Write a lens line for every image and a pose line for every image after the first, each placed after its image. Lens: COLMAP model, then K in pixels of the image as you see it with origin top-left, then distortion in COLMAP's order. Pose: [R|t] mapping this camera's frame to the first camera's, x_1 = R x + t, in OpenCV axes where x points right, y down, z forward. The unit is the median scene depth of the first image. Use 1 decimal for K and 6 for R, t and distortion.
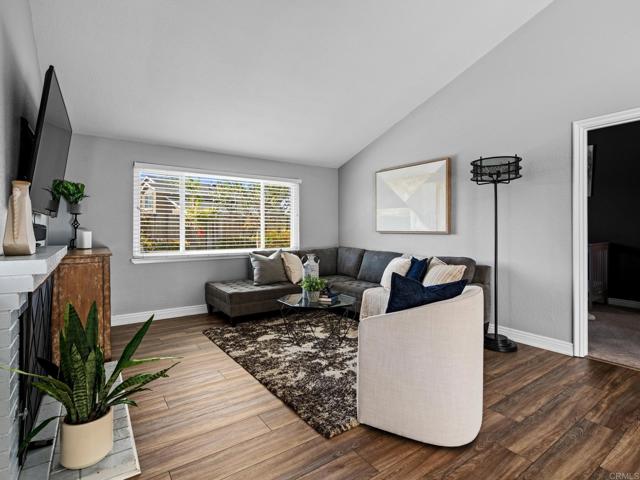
lens RADIAL K [[325.9, 0, 315.8], [0, 325.9, 235.5], [0, 0, 1]] dist [-0.012523, 0.002717]
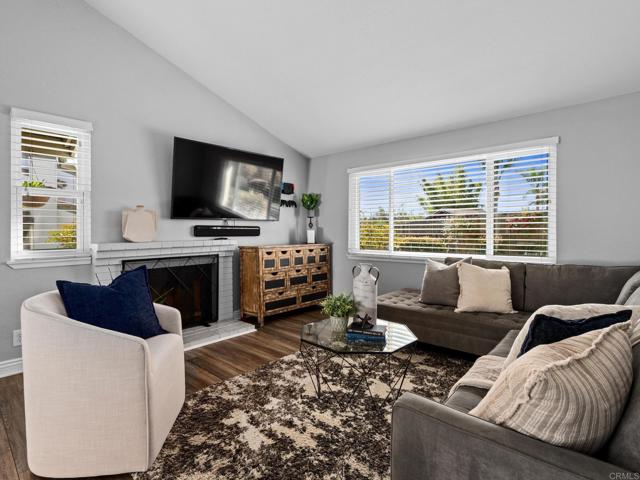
lens RADIAL K [[325.9, 0, 316.7], [0, 325.9, 238.7], [0, 0, 1]] dist [-0.012523, 0.002717]
pose [[0.245829, 0.016510, -0.969173, 0.652310], [-0.015652, 0.999792, 0.013062, 0.003575], [0.969187, 0.011958, 0.246036, 0.796148]]
